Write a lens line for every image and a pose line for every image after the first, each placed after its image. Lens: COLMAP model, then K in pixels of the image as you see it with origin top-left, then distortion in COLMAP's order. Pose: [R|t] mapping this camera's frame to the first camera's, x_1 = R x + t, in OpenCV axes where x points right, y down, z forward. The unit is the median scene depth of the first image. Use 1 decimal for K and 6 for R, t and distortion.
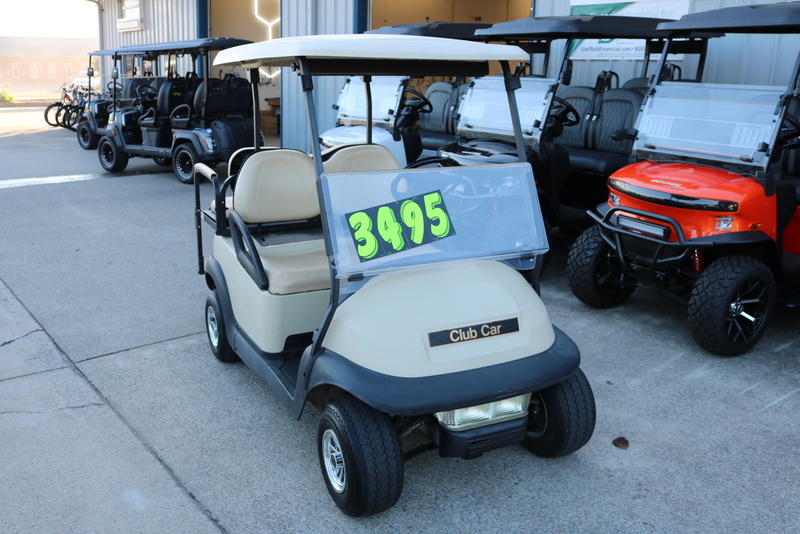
lens RADIAL K [[714.7, 0, 400.0], [0, 714.7, 267.0], [0, 0, 1]] dist [-0.098920, -0.000135]
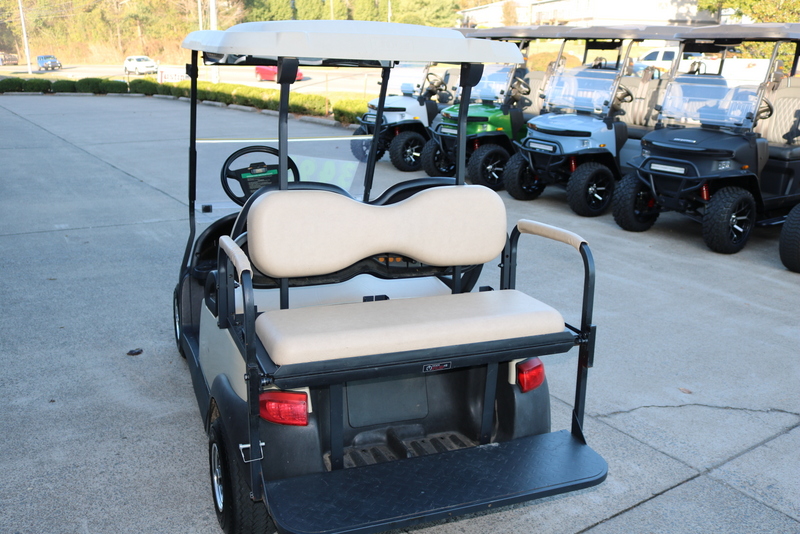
lens RADIAL K [[779.6, 0, 400.0], [0, 779.6, 267.0], [0, 0, 1]] dist [-0.066676, 0.008224]
pose [[-0.994756, -0.065150, 0.078847, -0.281750], [-0.017213, 0.866526, 0.498834, -0.644925], [-0.100822, 0.494861, -0.863103, 2.315916]]
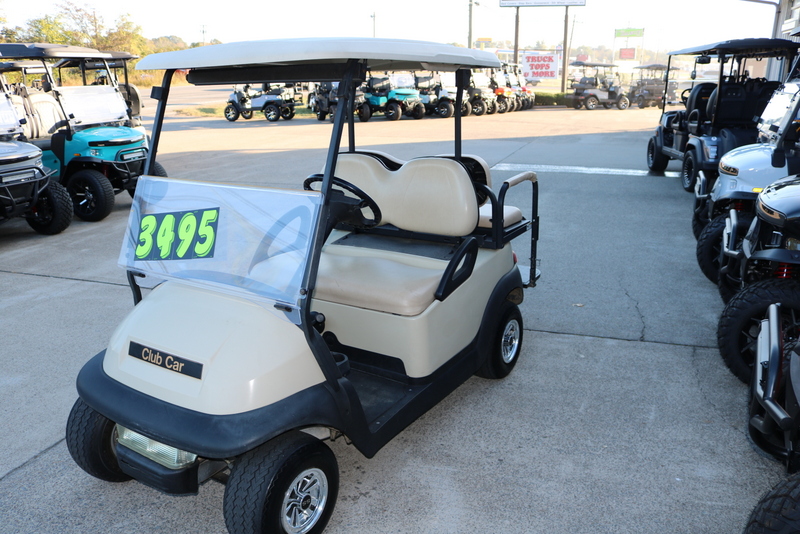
lens RADIAL K [[647.5, 0, 400.0], [0, 647.5, 267.0], [0, 0, 1]] dist [-0.083969, 0.000628]
pose [[0.523265, 0.224129, -0.822168, 0.893384], [-0.205395, 0.969521, 0.133576, -0.195068], [0.827047, 0.098974, 0.553351, 0.742601]]
